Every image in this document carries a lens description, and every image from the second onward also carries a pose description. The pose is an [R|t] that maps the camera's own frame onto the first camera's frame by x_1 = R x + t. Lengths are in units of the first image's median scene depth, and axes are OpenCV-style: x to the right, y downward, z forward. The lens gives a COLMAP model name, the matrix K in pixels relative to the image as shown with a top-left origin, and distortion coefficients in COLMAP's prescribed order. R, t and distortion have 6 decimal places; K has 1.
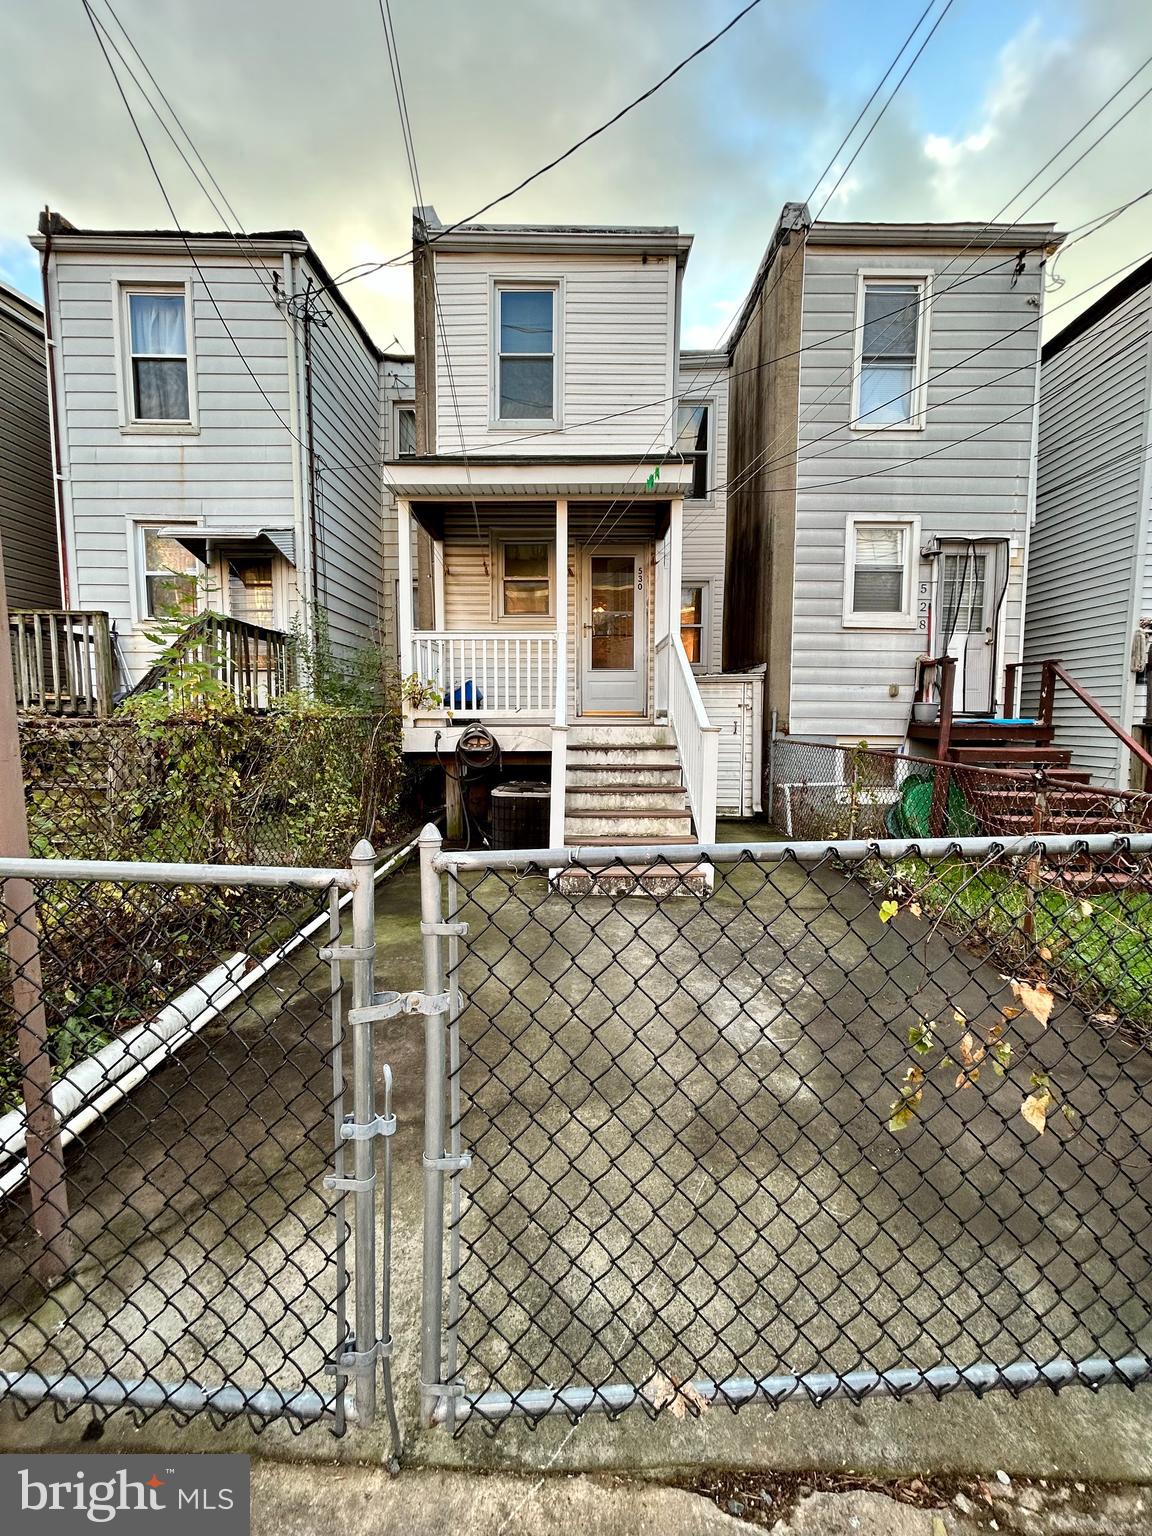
lens RADIAL K [[614.1, 0, 580.4], [0, 614.1, 764.8], [0, 0, 1]] dist [-0.001746, 0.000370]
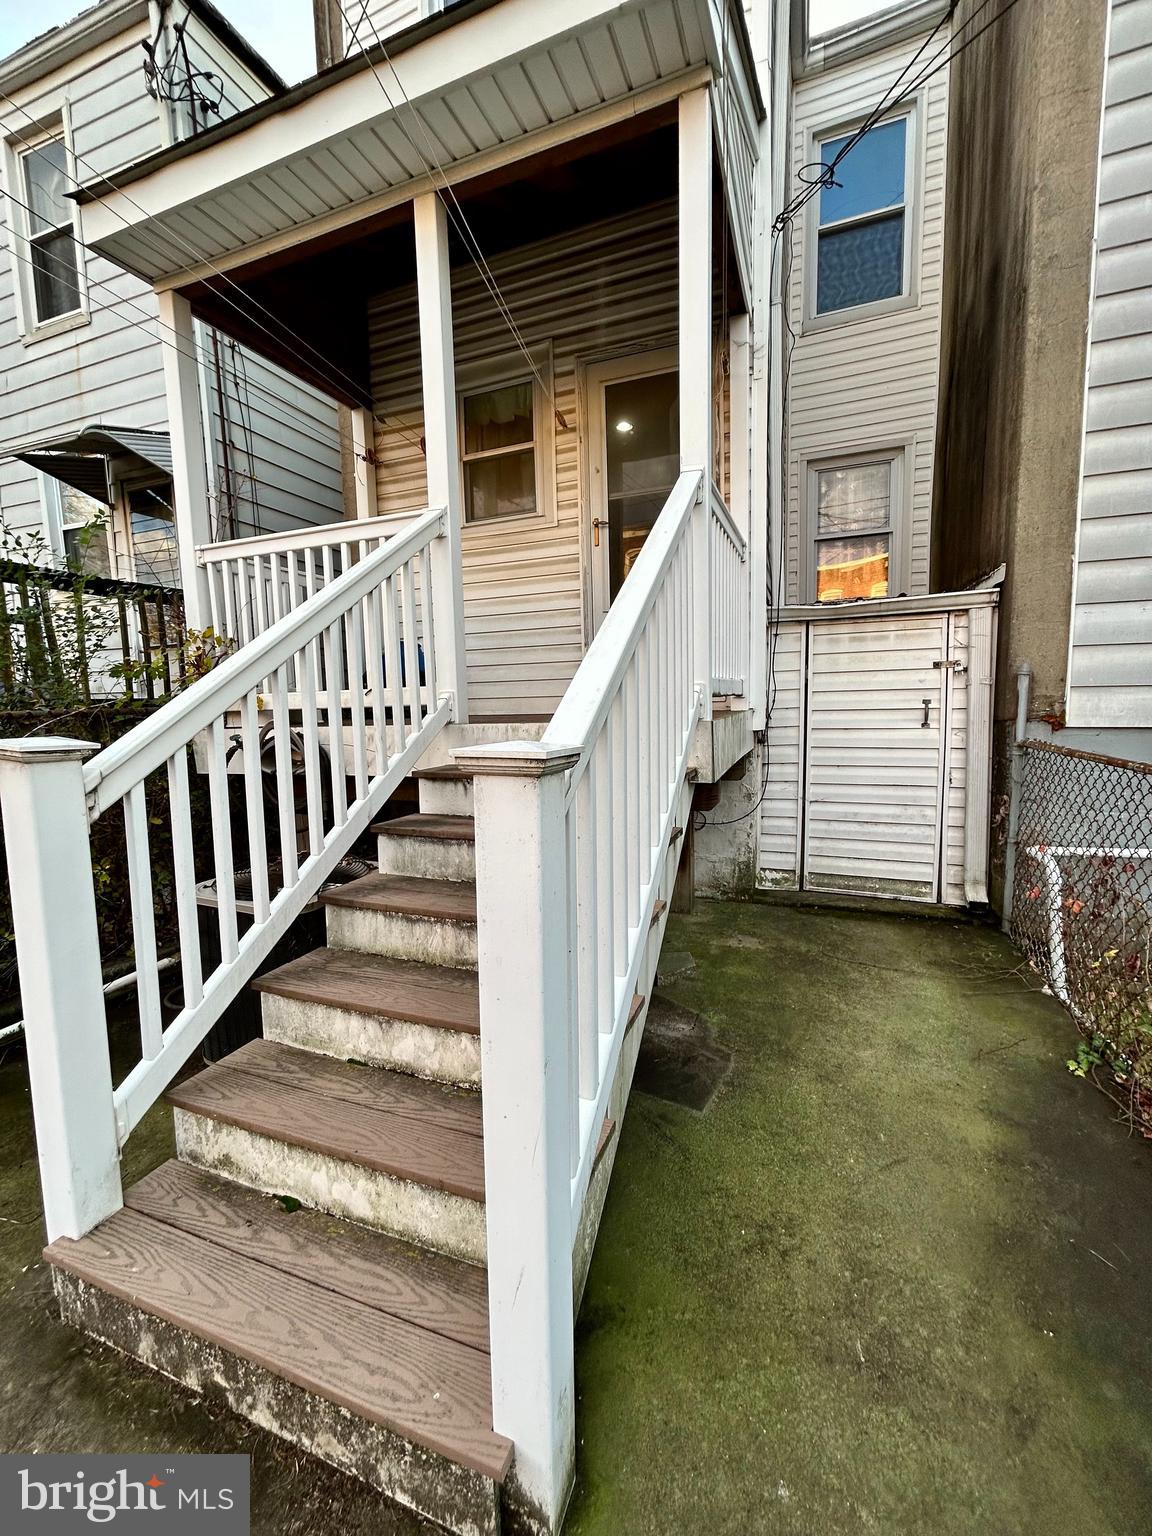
lens RADIAL K [[614.1, 0, 581.8], [0, 614.1, 766.6], [0, 0, 1]] dist [-0.001746, 0.000370]
pose [[0.937262, 0.011170, -0.348448, 0.178680], [0.000257, 0.999464, 0.032731, -0.037144], [0.348627, -0.030767, 0.936756, 0.496353]]
